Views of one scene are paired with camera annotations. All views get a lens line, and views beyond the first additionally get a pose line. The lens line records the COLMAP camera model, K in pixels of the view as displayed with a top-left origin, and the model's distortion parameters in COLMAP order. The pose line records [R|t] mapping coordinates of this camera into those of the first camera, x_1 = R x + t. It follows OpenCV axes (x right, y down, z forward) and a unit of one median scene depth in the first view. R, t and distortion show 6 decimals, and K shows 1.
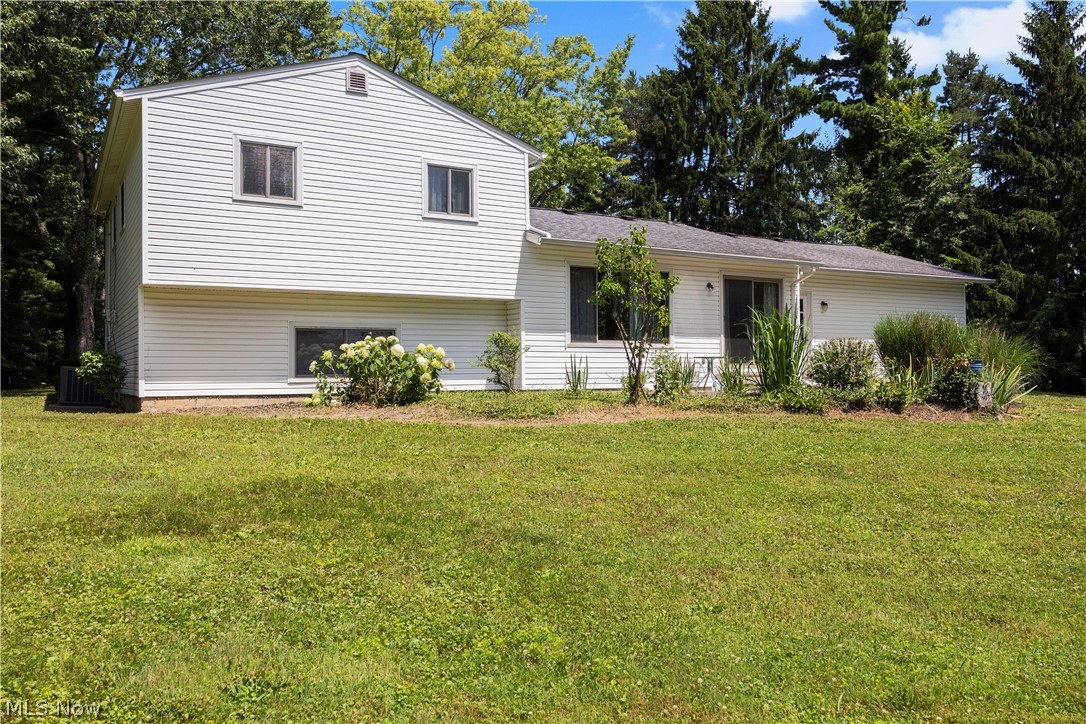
lens RADIAL K [[887.6, 0, 543.2], [0, 887.6, 361.1], [0, 0, 1]] dist [0.001421, 0.003953]
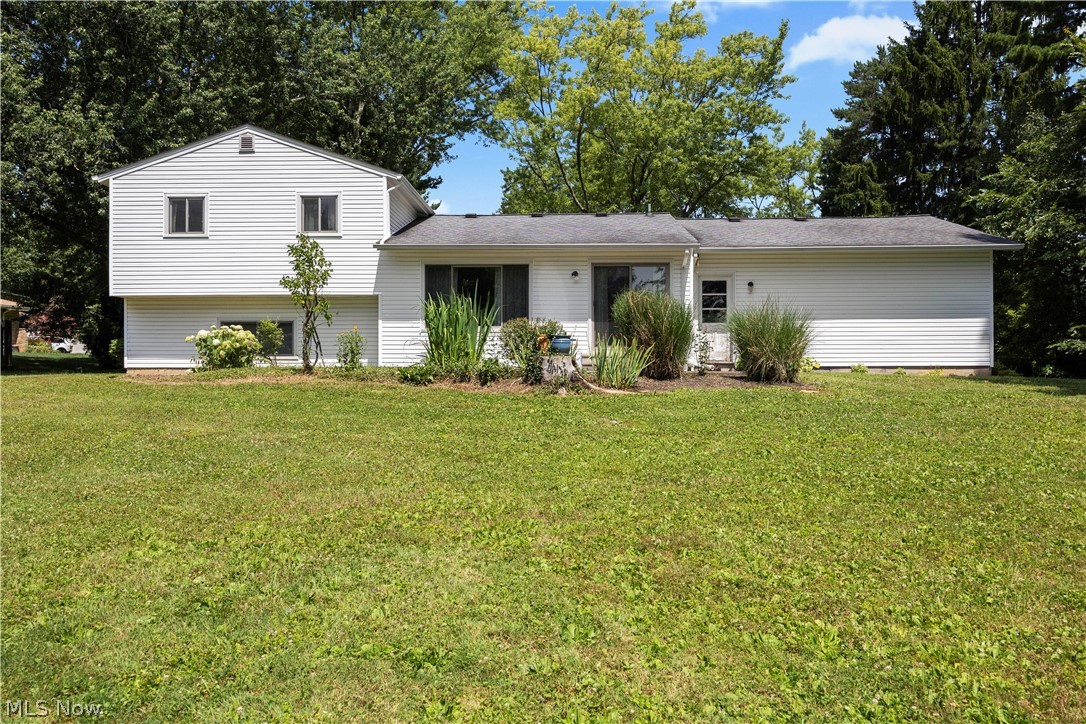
lens RADIAL K [[803.0, 0, 543.2], [0, 803.0, 363.1], [0, 0, 1]] dist [0.010554, -0.000673]
pose [[0.834295, 0.002523, -0.551312, 0.869021], [0.001691, 0.999973, 0.007134, 0.021024], [0.551315, -0.006884, 0.834269, 0.200532]]
